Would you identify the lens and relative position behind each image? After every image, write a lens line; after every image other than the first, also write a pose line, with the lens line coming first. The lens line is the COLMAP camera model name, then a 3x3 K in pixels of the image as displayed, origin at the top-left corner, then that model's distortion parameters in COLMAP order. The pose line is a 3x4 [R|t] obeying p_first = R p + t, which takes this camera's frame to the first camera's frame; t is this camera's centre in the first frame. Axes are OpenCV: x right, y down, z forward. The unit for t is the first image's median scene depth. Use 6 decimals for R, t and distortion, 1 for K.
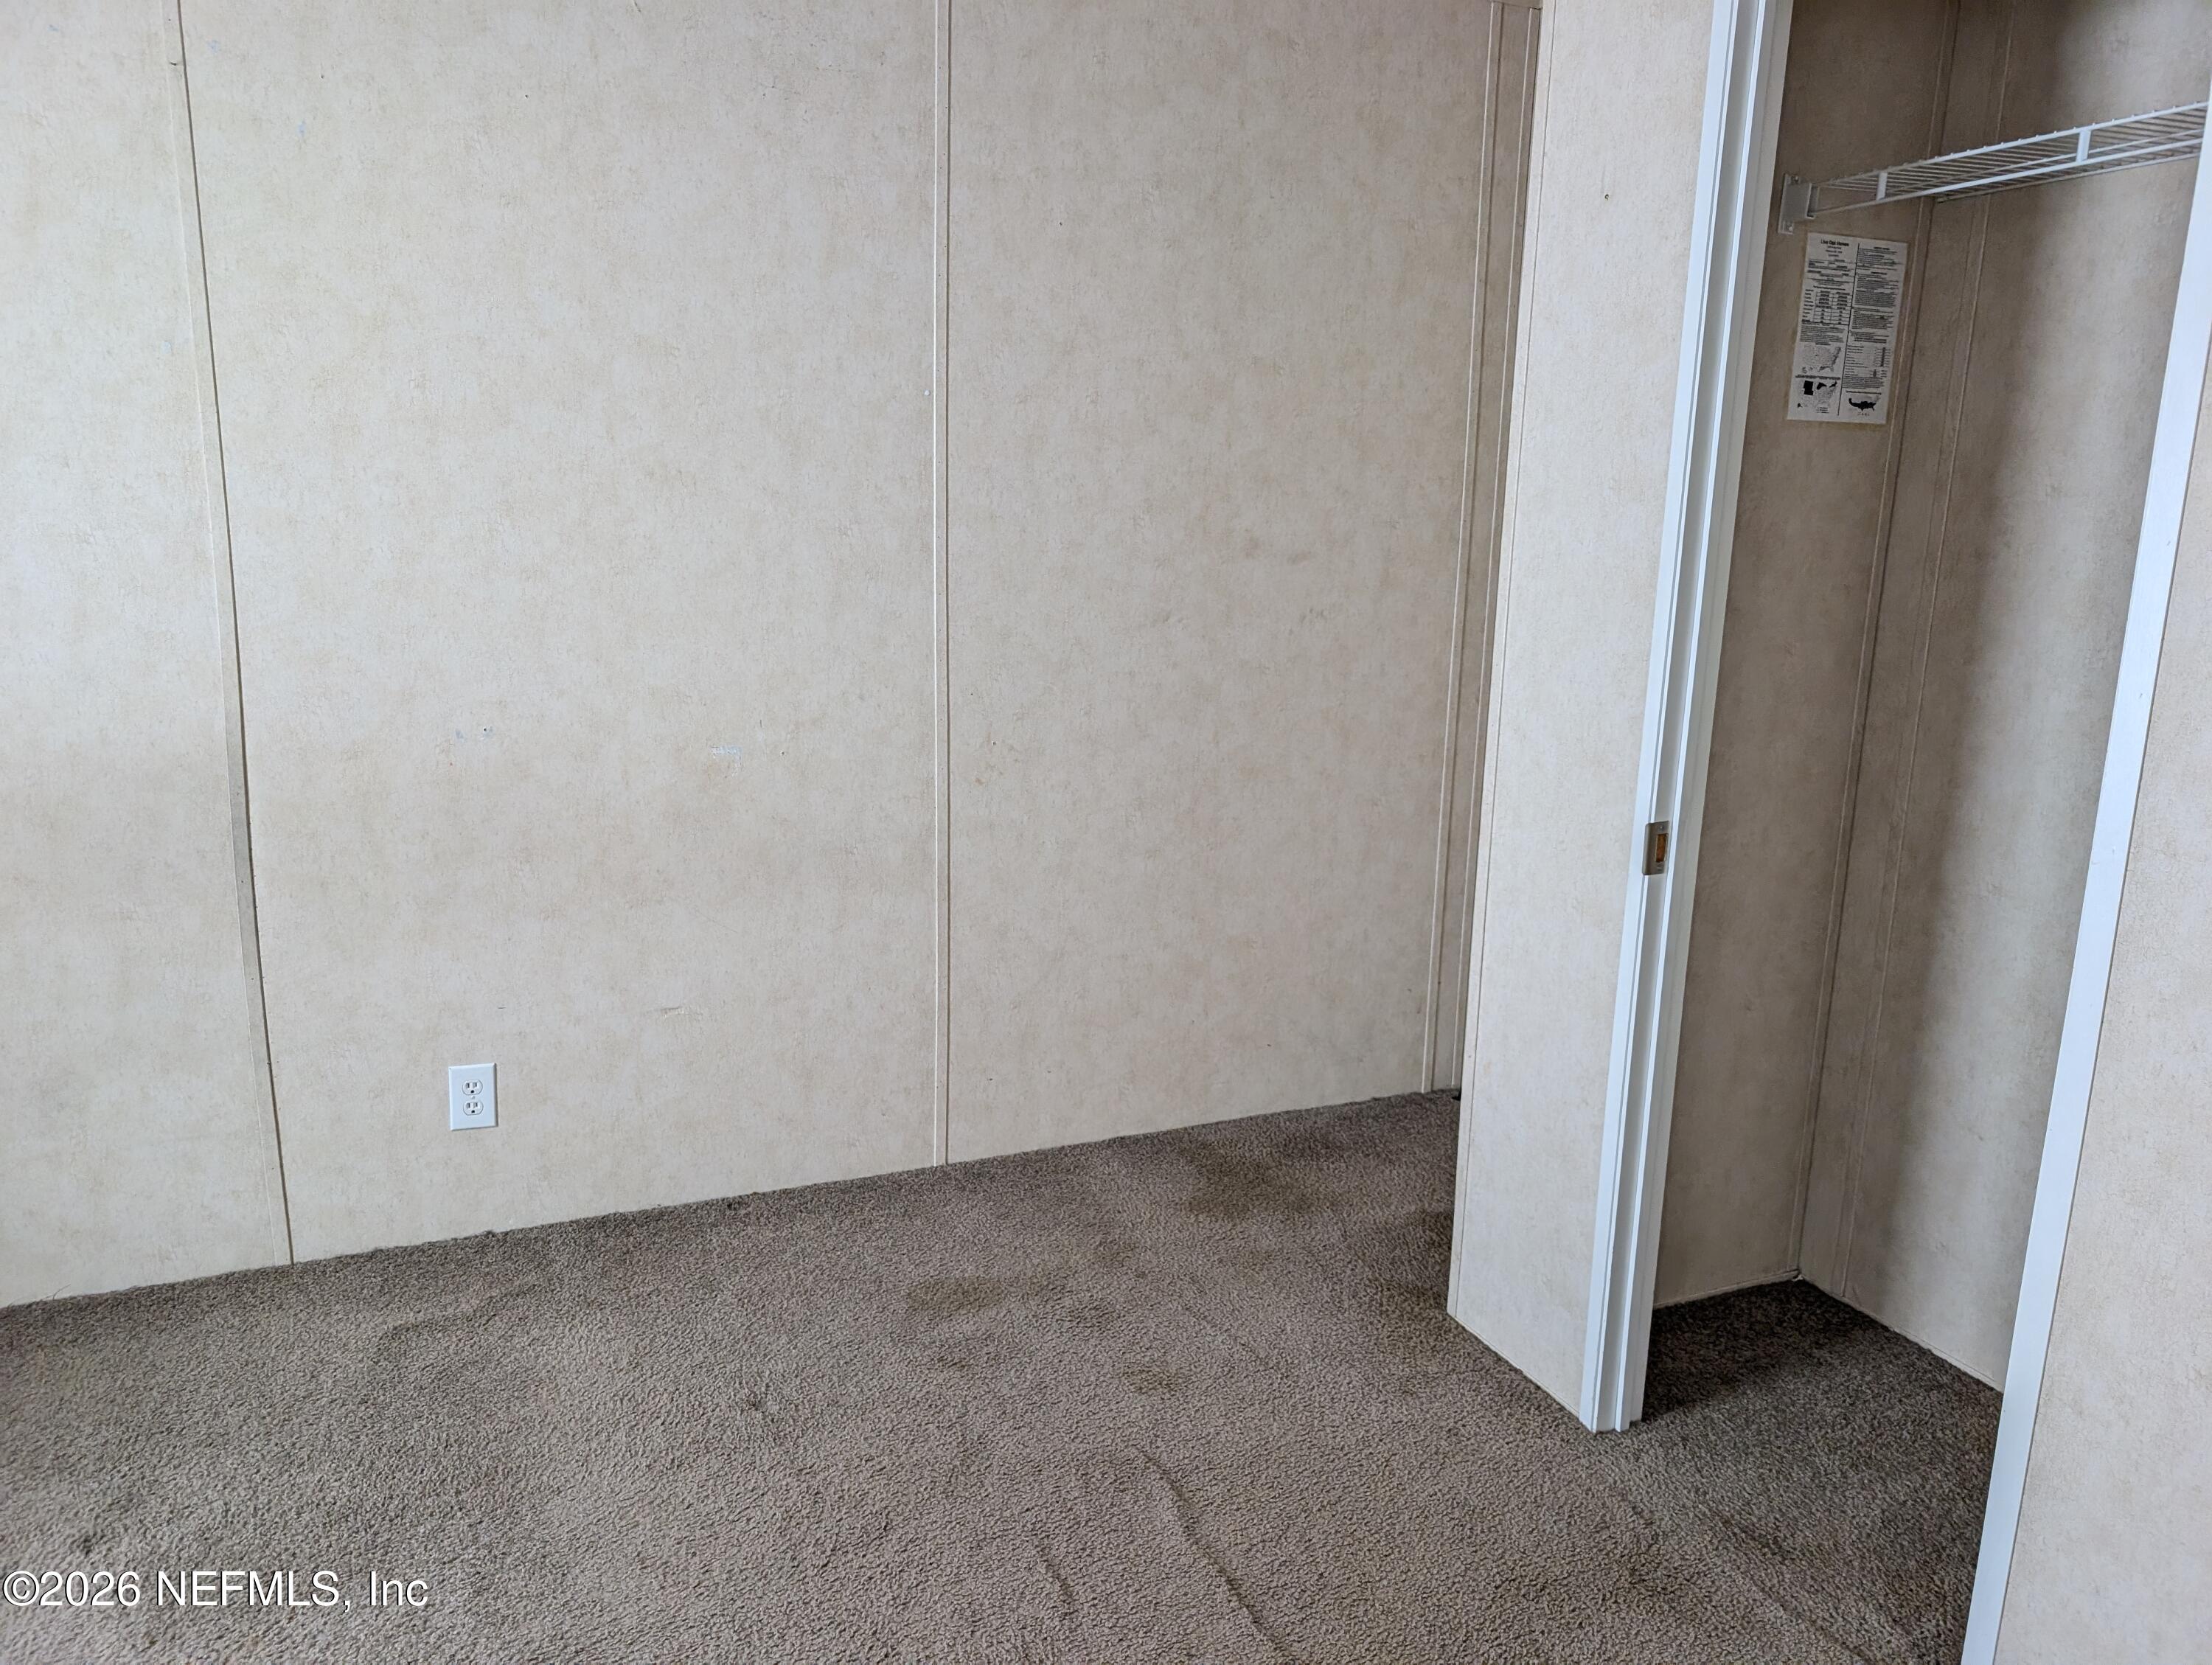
lens RADIAL K [[1576.4, 0, 1095.5], [0, 1576.4, 836.8], [0, 0, 1]] dist [0.004944, -0.006255]
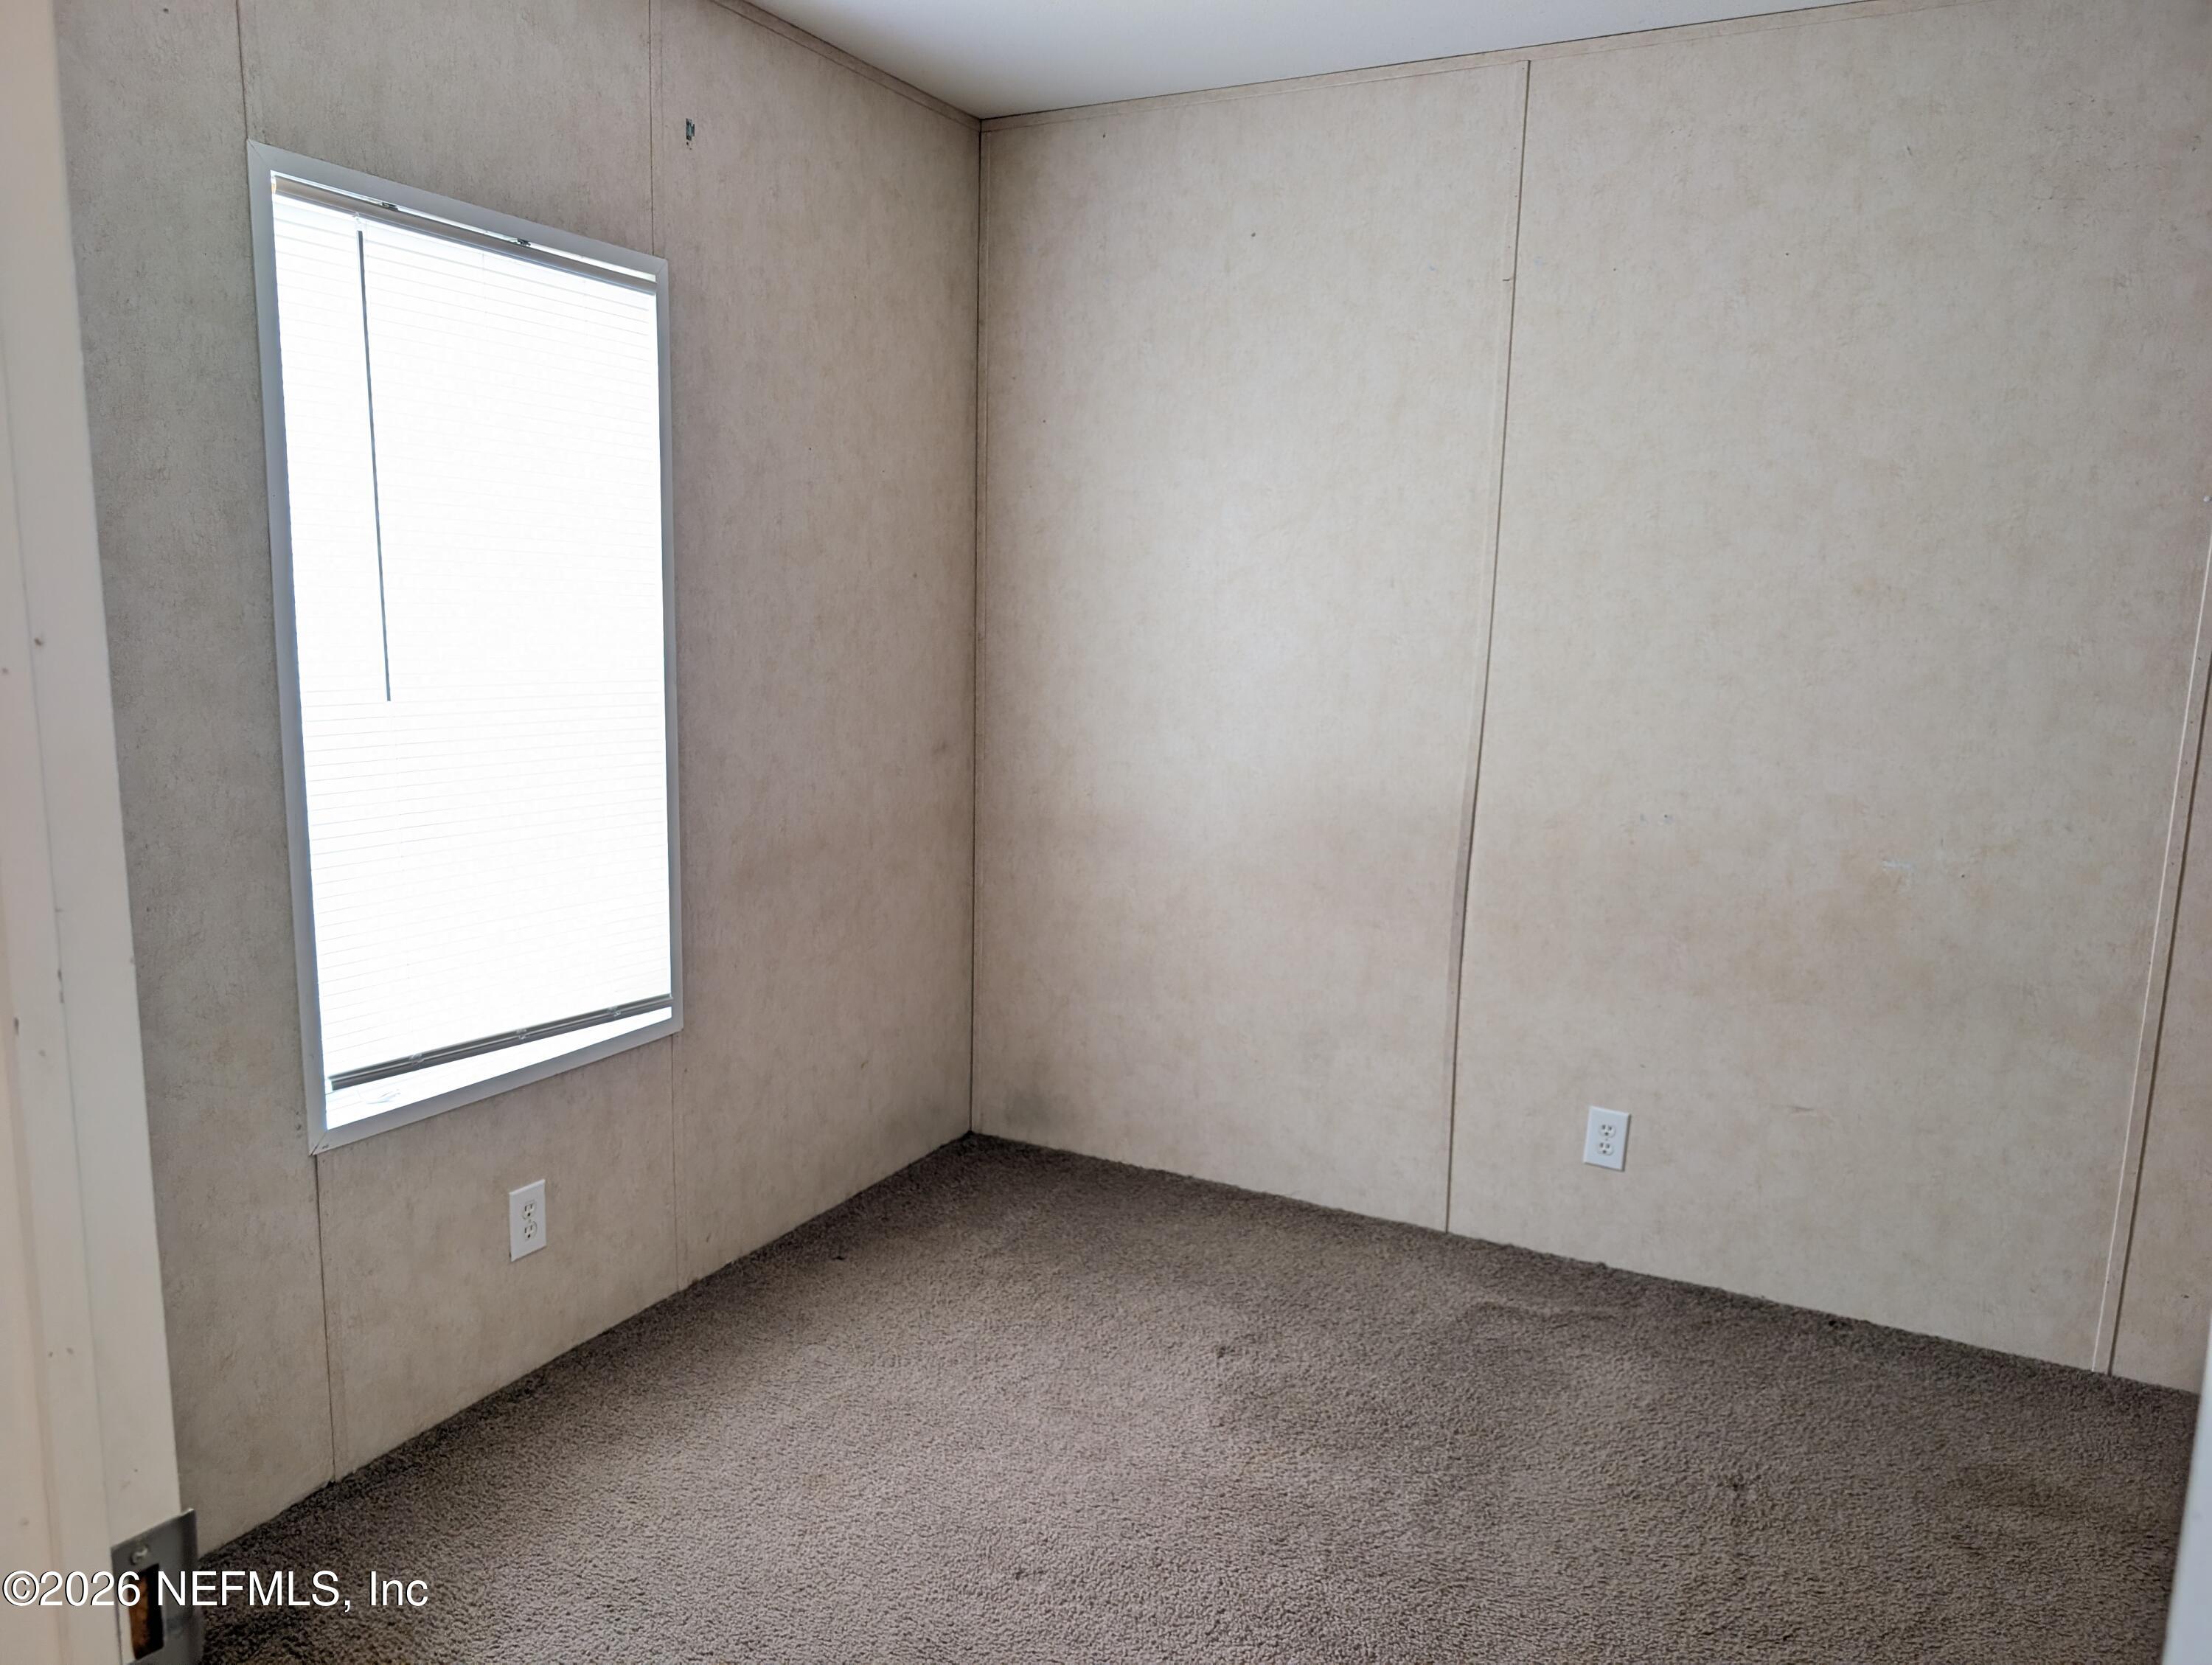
lens RADIAL K [[1576.4, 0, 1095.5], [0, 1576.4, 836.8], [0, 0, 1]] dist [0.004944, -0.006255]
pose [[0.621406, 0.114340, -0.775101, 0.232105], [-0.175059, 0.984546, 0.004890, 0.012028], [0.763681, 0.132649, 0.631819, -0.015153]]
